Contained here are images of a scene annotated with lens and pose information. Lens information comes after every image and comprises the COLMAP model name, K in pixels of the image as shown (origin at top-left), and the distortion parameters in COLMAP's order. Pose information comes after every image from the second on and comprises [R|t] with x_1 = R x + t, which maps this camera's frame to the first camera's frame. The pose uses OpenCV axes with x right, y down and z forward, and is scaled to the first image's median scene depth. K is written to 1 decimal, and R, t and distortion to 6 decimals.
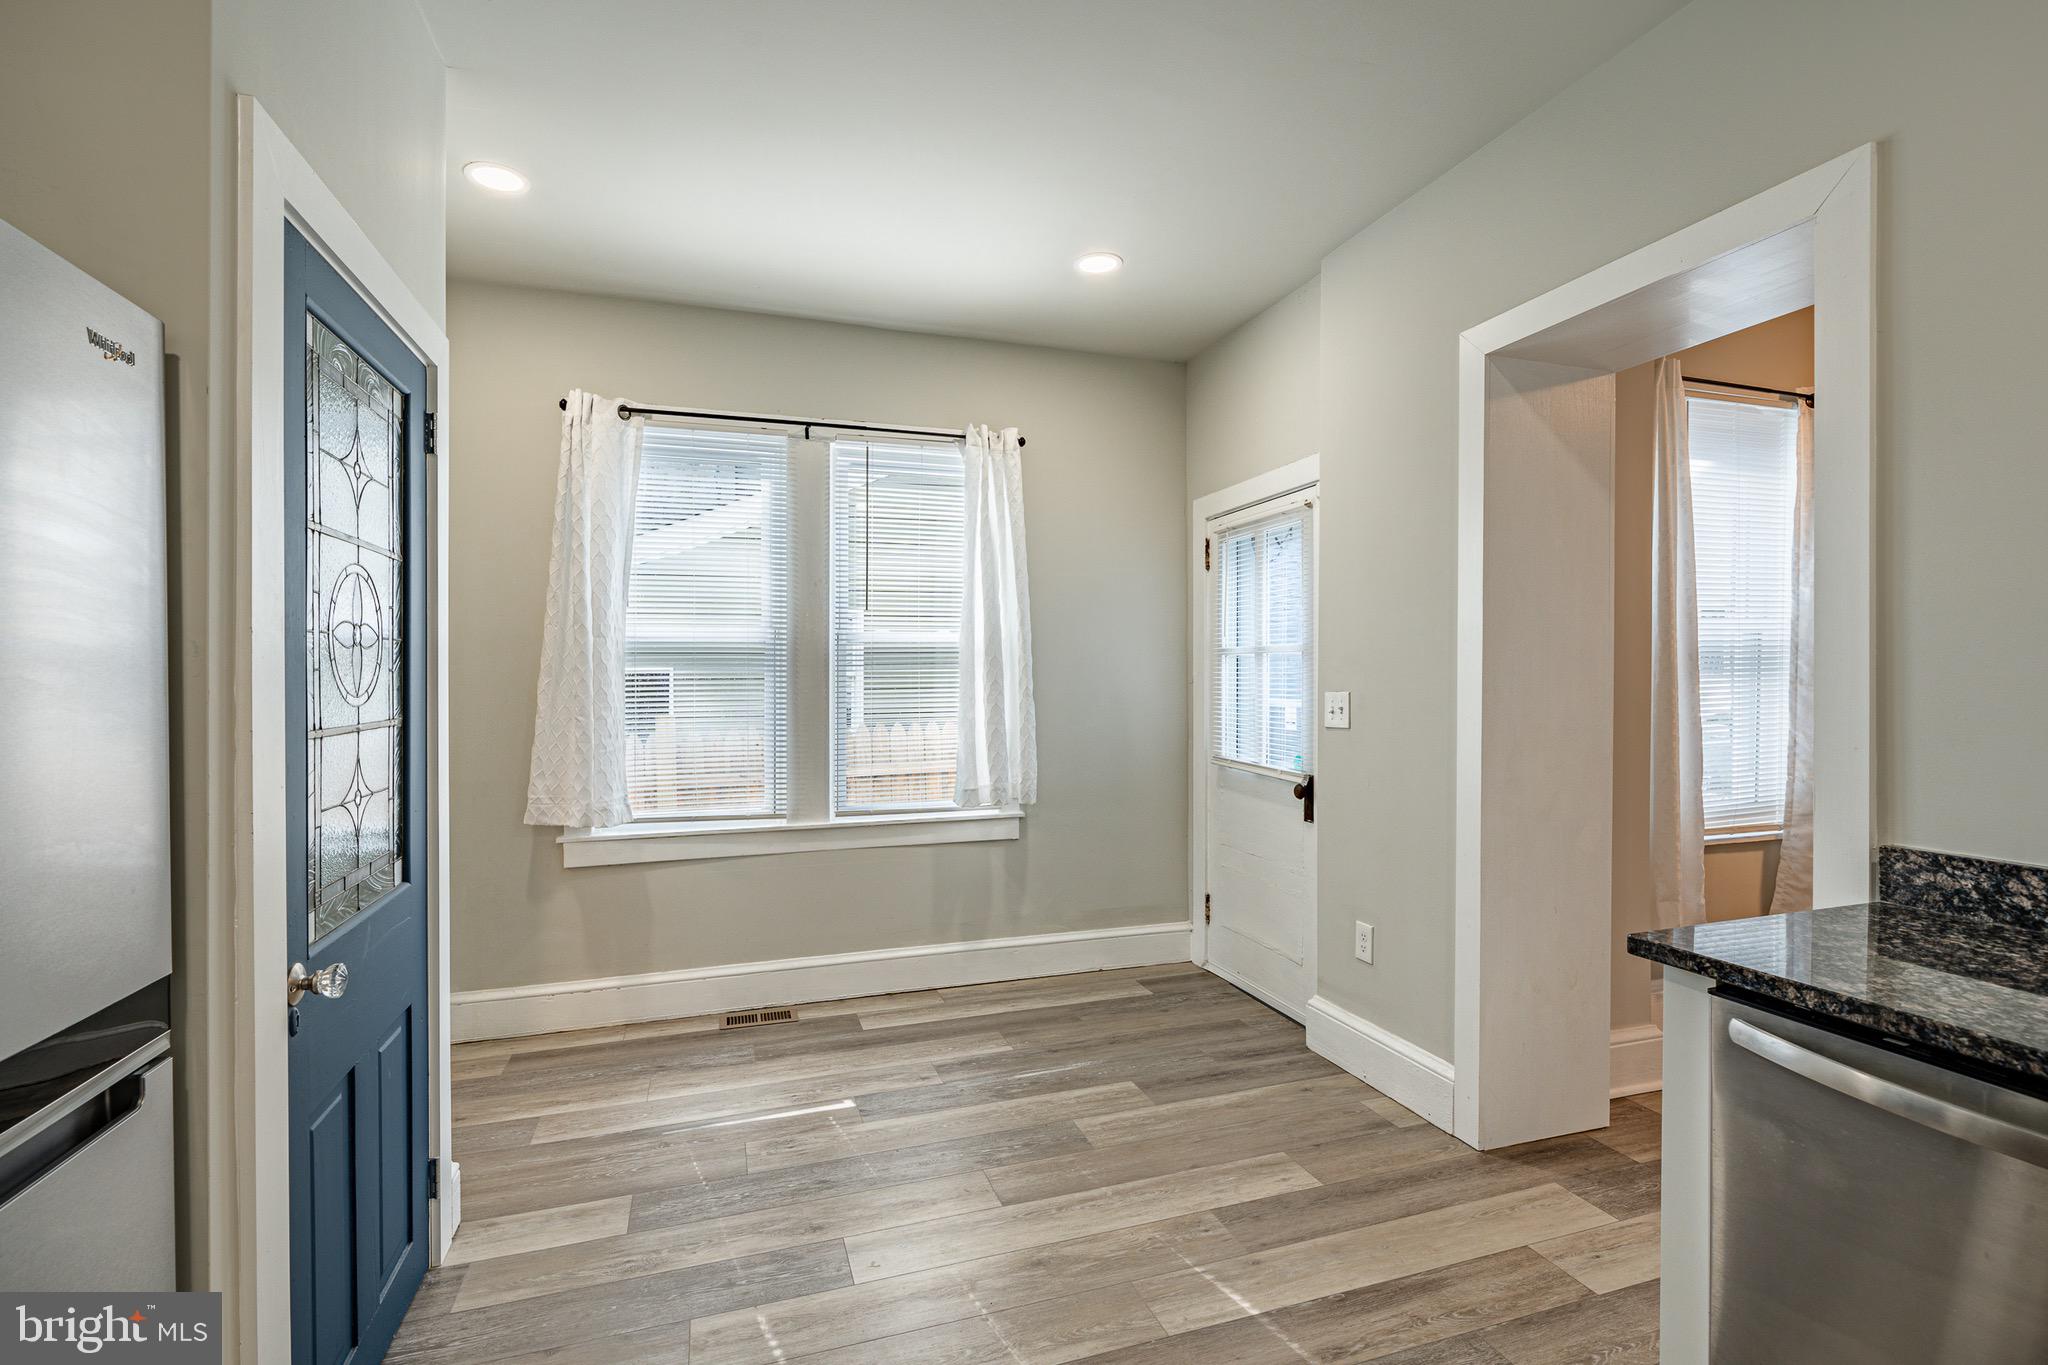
lens RADIAL K [[920.3, 0, 1024.0], [0, 920.3, 682.5], [0, 0, 1]] dist [0.000783, 0.000611]
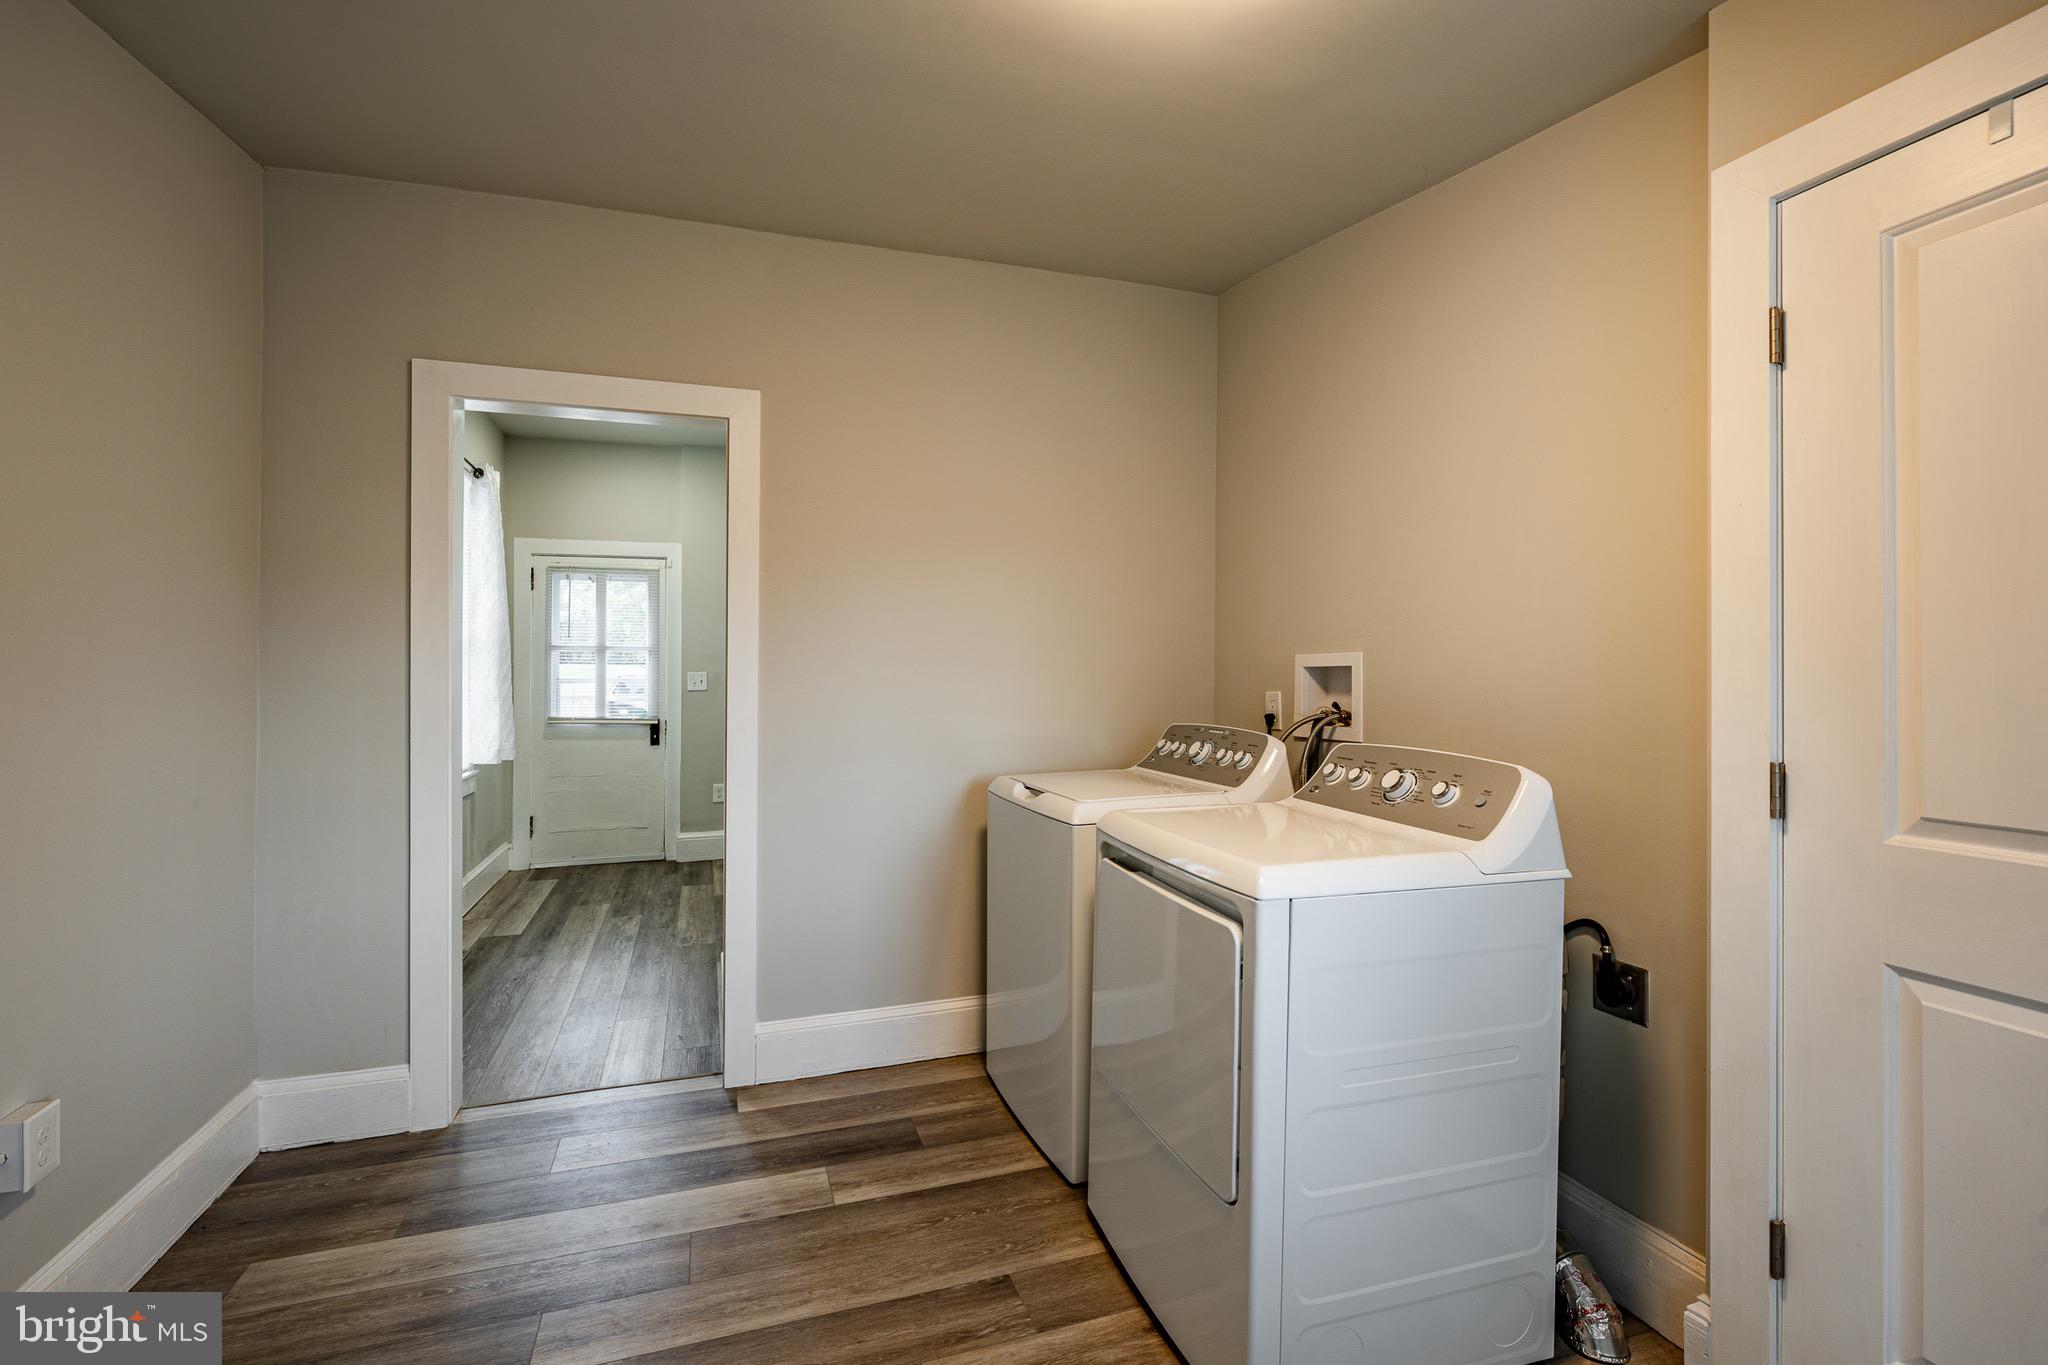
lens RADIAL K [[920.3, 0, 1024.0], [0, 920.3, 682.5], [0, 0, 1]] dist [0.000783, 0.000611]
pose [[-0.014351, -0.016591, 0.999759, -1.836291], [0.007983, 0.999829, 0.016707, 0.005241], [-0.999865, 0.008221, -0.014216, 0.372291]]
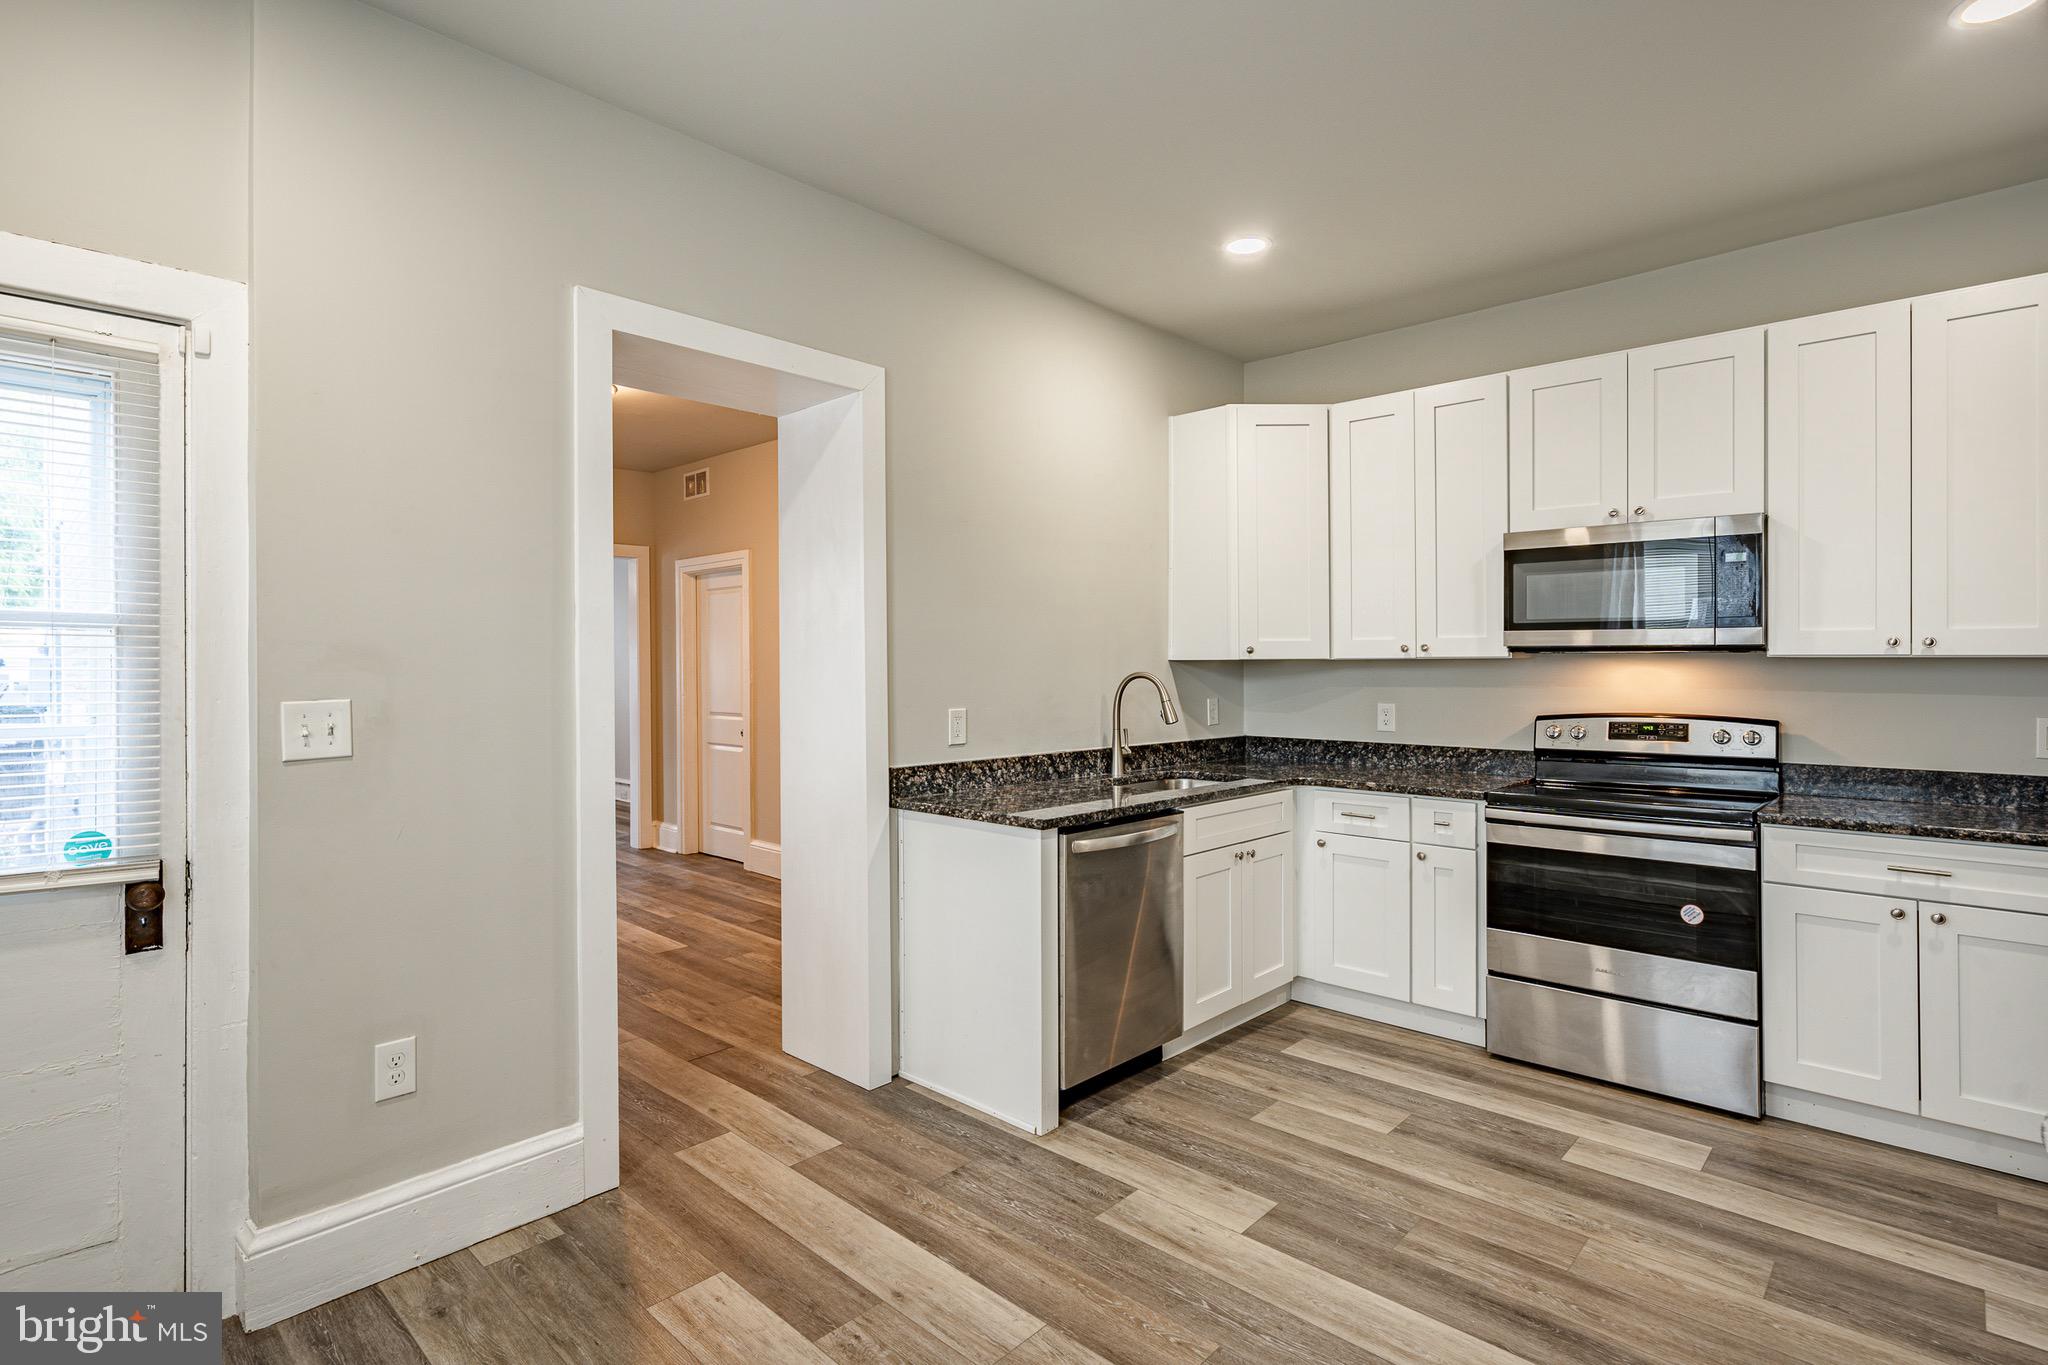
lens RADIAL K [[1005.1, 0, 995.4], [0, 1005.1, 663.9], [0, 0, 1]] dist [0.001167, 0.000034]
pose [[-0.456214, 0.006759, 0.889845, -0.528202], [0.008345, 0.999960, -0.003317, -0.010095], [-0.889831, 0.005912, -0.456252, 1.014108]]
